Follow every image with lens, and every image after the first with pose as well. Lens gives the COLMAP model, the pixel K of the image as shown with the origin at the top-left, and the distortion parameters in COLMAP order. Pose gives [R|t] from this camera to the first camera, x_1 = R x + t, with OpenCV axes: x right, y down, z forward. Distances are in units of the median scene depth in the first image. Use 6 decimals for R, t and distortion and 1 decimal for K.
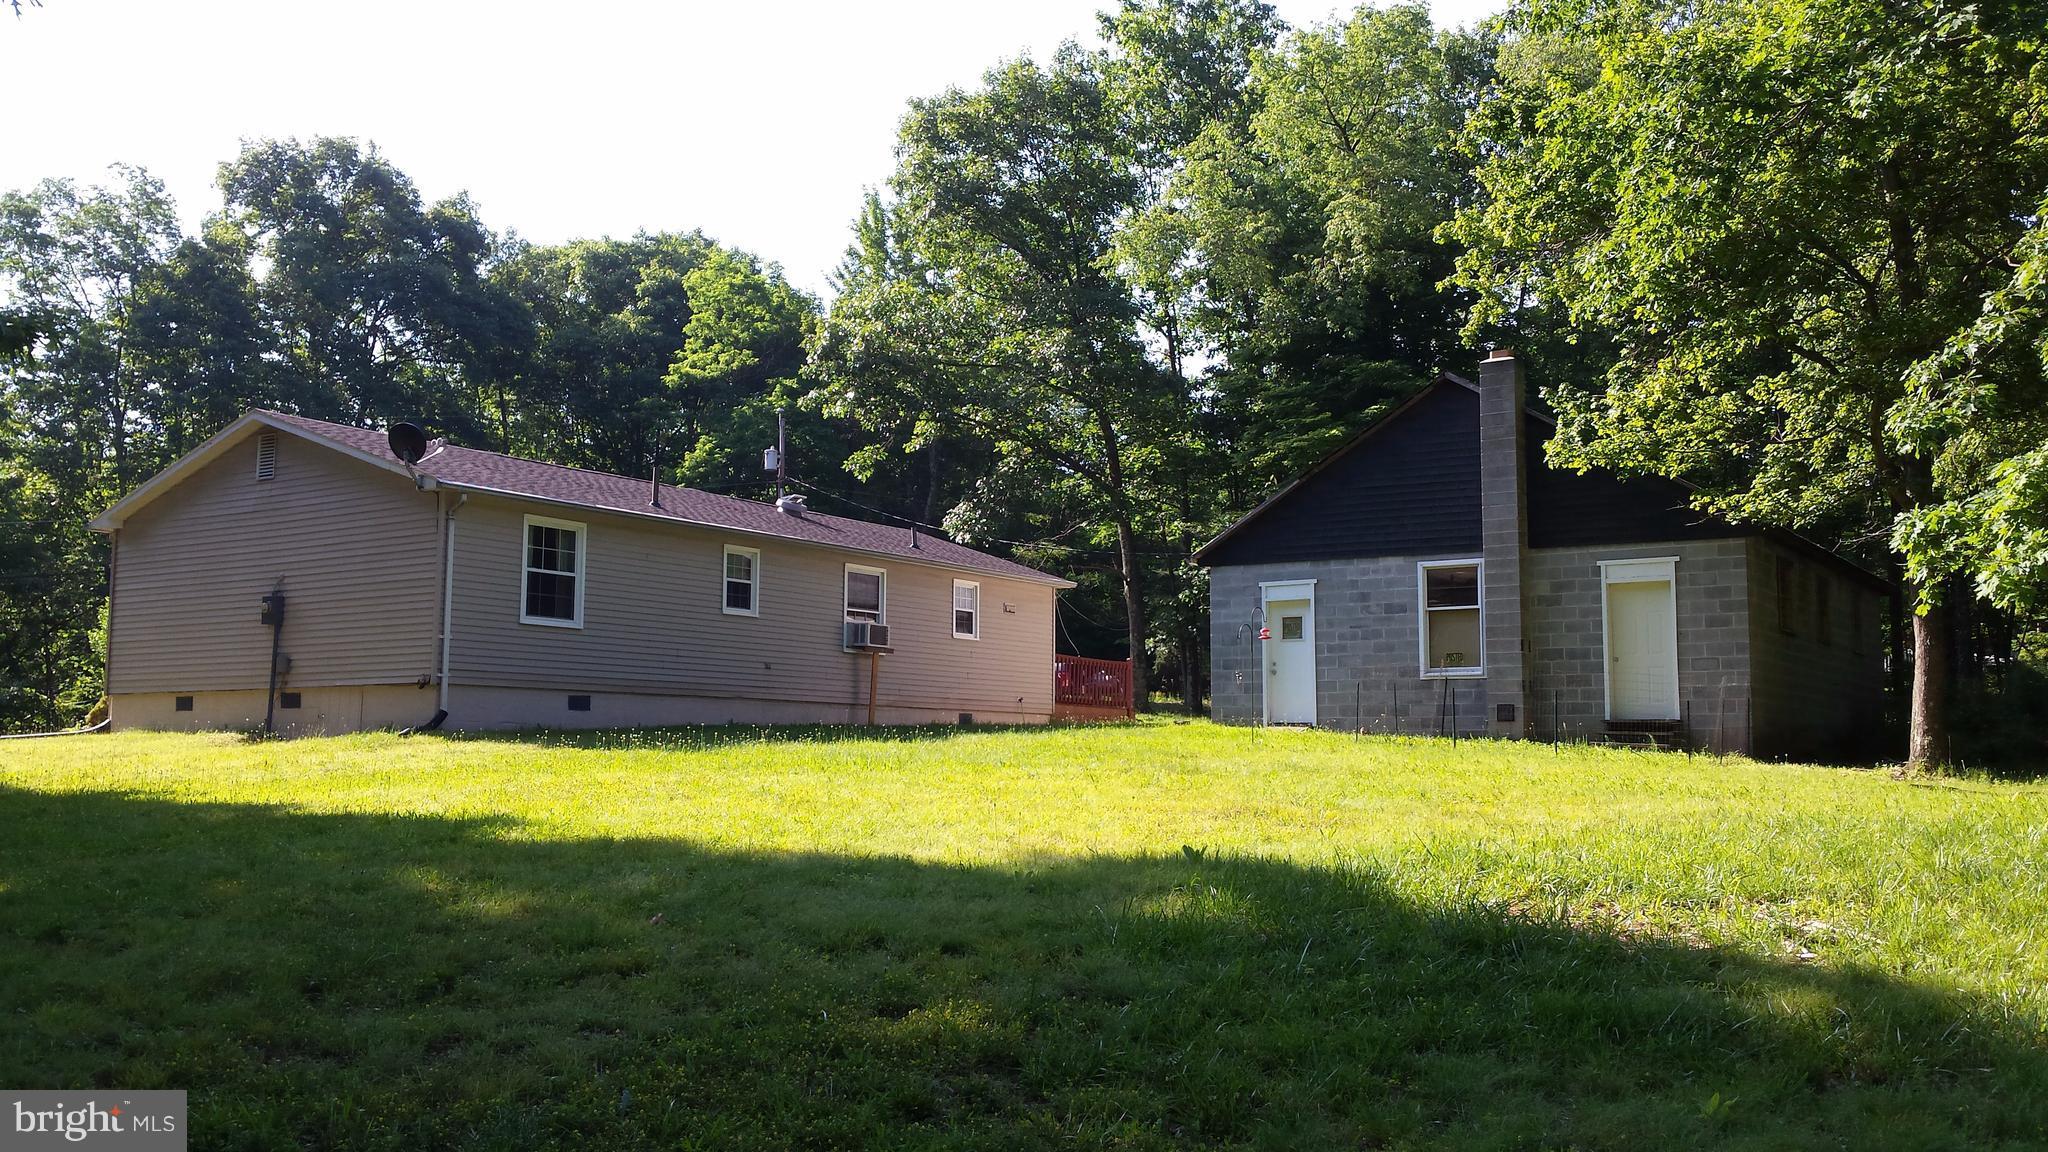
lens RADIAL K [[1888.3, 0, 1006.4], [0, 1888.3, 579.1], [0, 0, 1]] dist [0.131570, -0.268491]
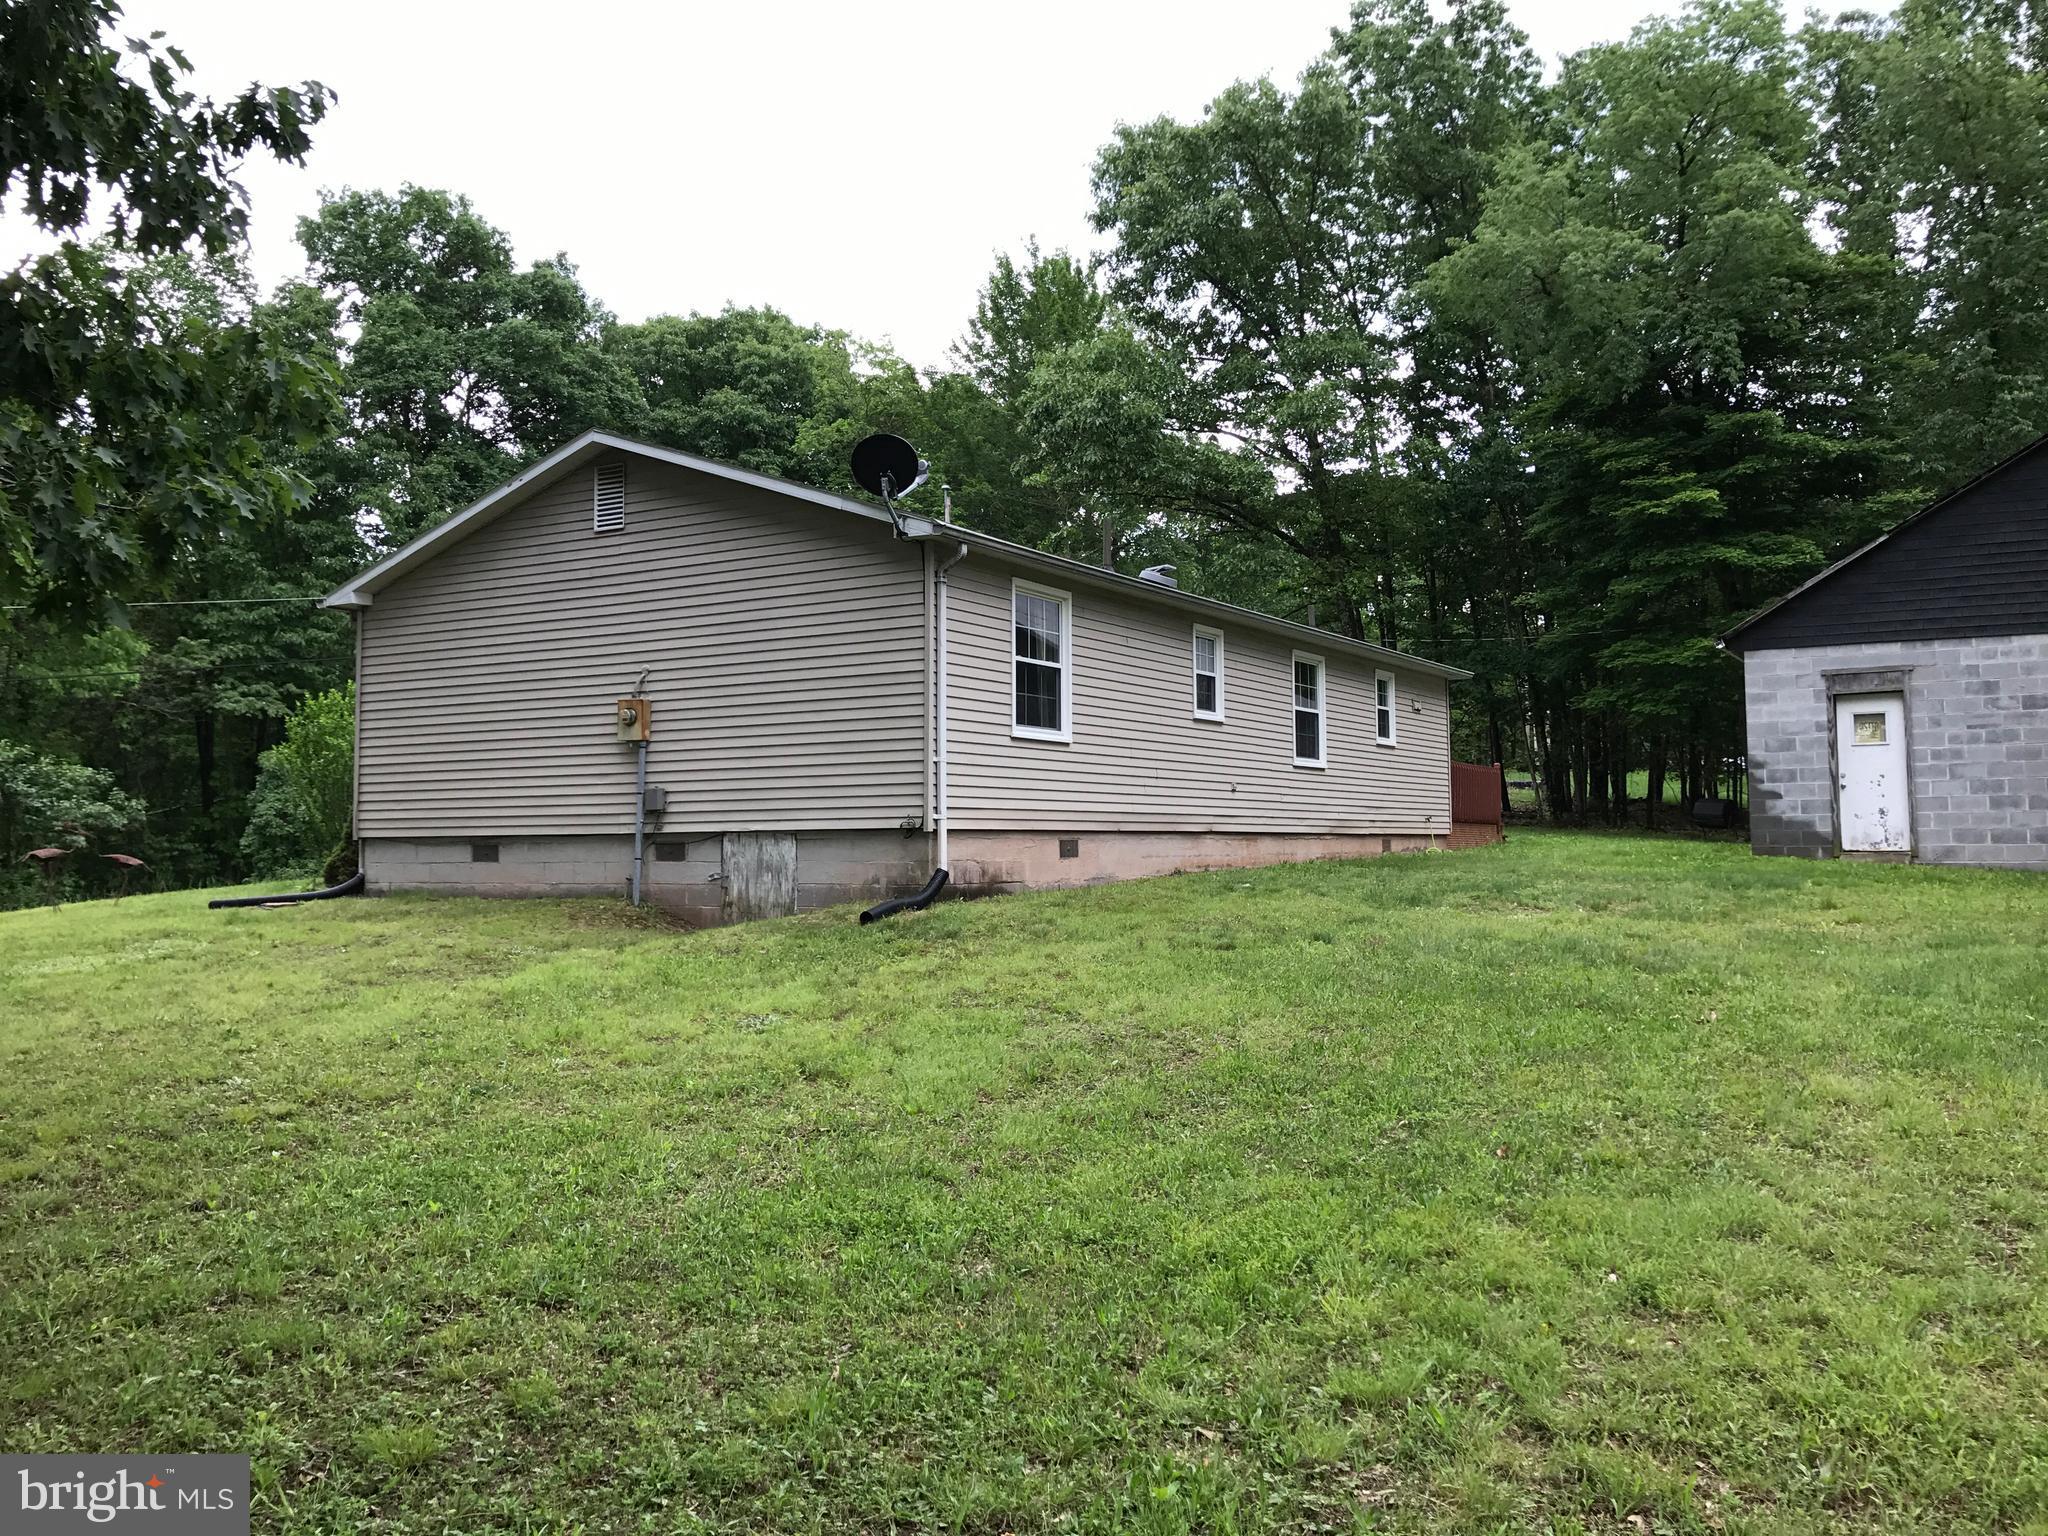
lens RADIAL K [[1736.3, 0, 1024.0], [0, 1736.3, 768.0], [0, 0, 1]] dist [0.000503, -0.008315]
pose [[0.998370, -0.012866, 0.055611, -0.235570], [0.009897, 0.998528, 0.053335, 0.000731], [-0.056215, -0.052698, 0.997027, 0.312880]]
